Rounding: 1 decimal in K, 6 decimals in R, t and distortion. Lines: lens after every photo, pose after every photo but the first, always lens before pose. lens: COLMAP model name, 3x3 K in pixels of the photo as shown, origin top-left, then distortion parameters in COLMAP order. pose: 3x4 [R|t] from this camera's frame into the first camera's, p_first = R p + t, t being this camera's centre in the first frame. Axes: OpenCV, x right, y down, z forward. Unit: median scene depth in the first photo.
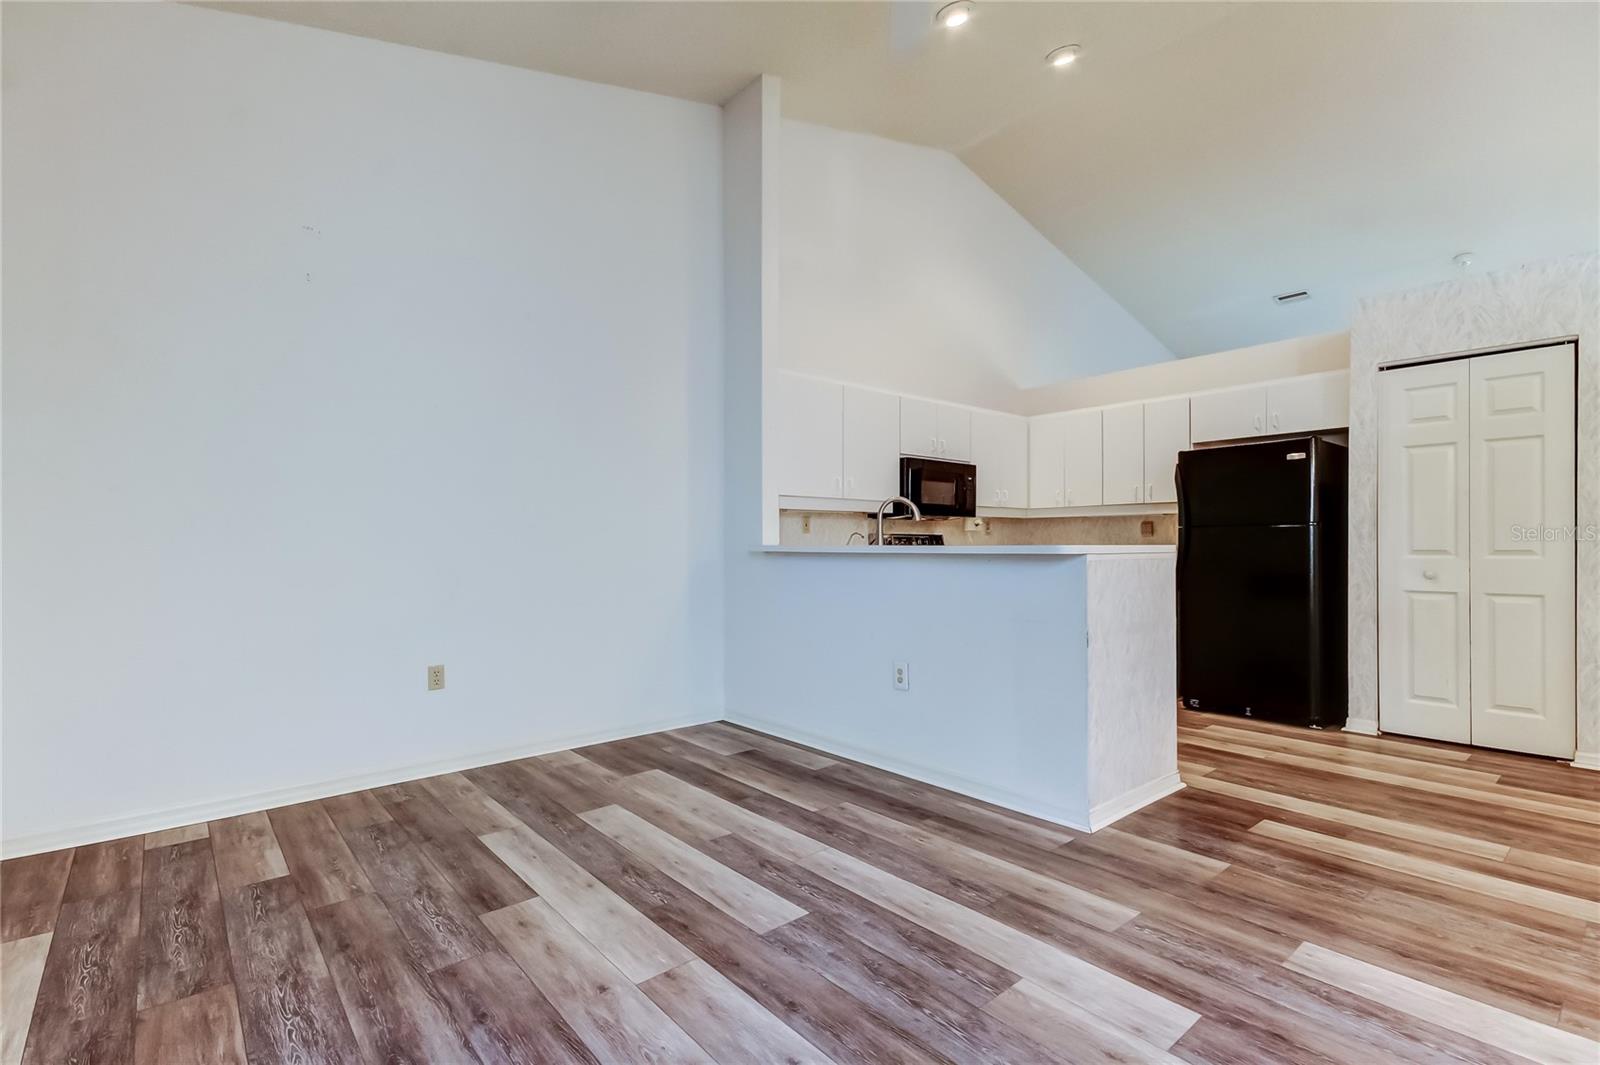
lens RADIAL K [[752.6, 0, 879.6], [0, 752.6, 550.3], [0, 0, 1]] dist [0.019345, -0.003570]
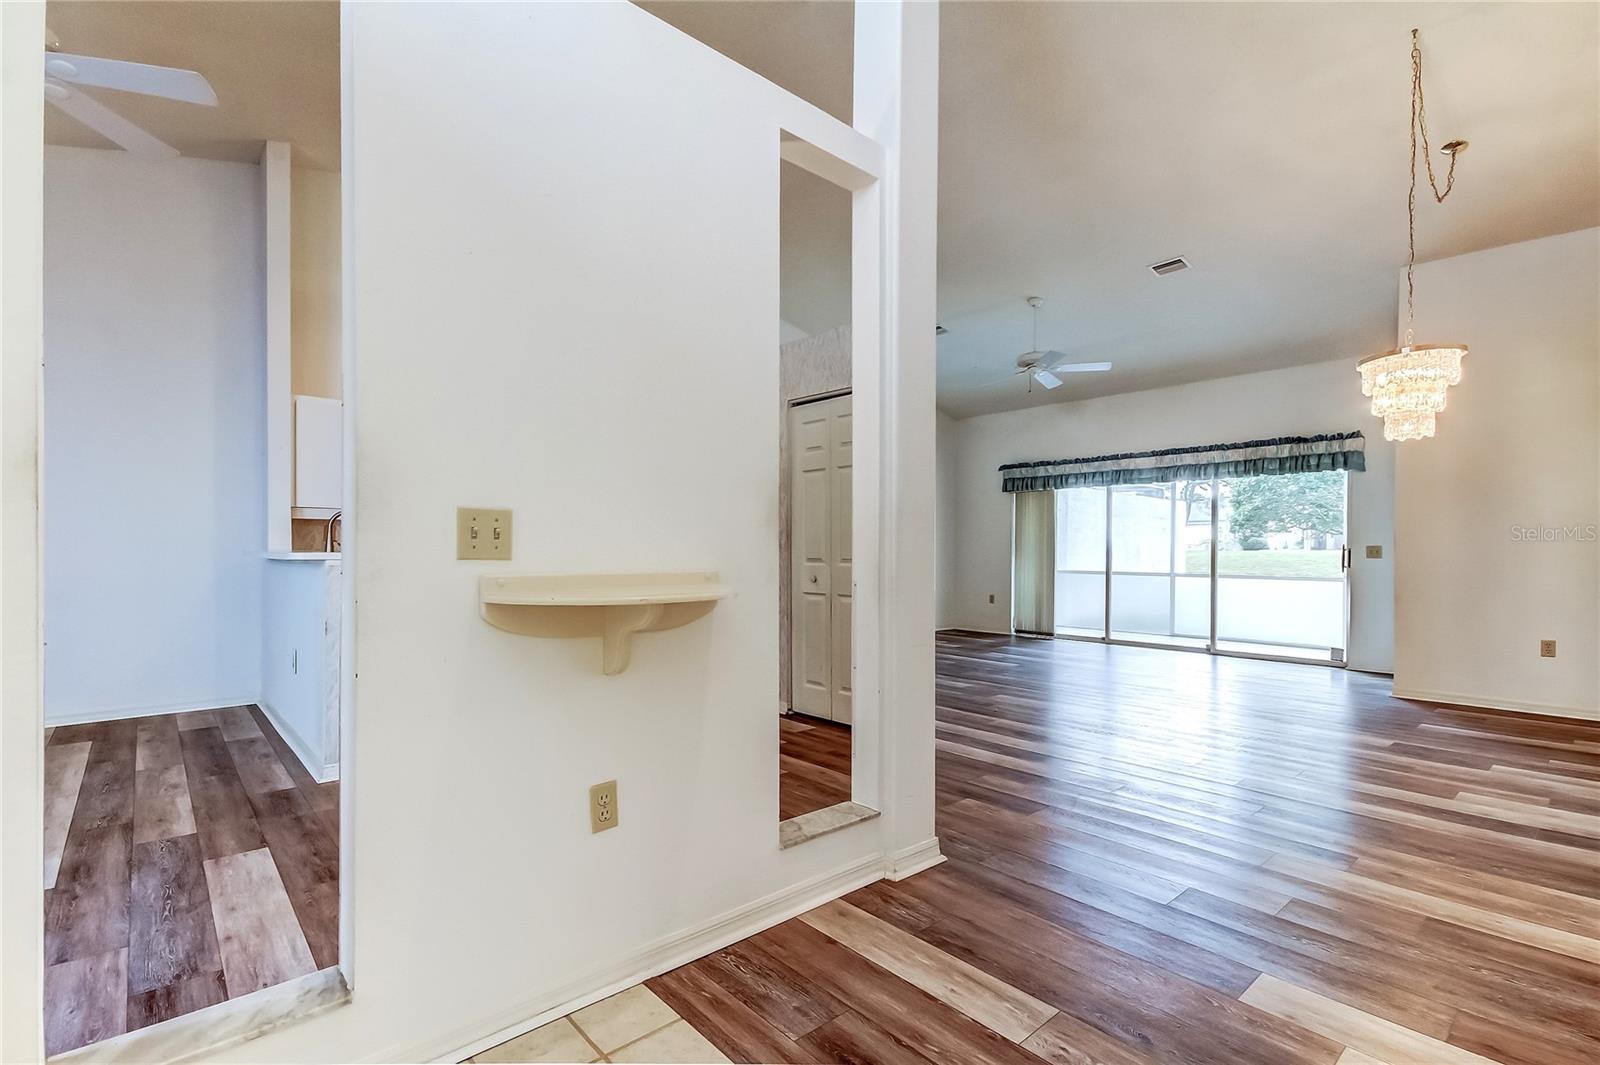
lens RADIAL K [[752.6, 0, 873.7], [0, 752.6, 553.5], [0, 0, 1]] dist [0.019345, -0.003570]
pose [[0.999666, 0.004120, 0.025518, 0.719876], [-0.004194, 0.999987, 0.002843, -0.010171], [-0.025506, -0.002949, 0.999670, -0.178563]]
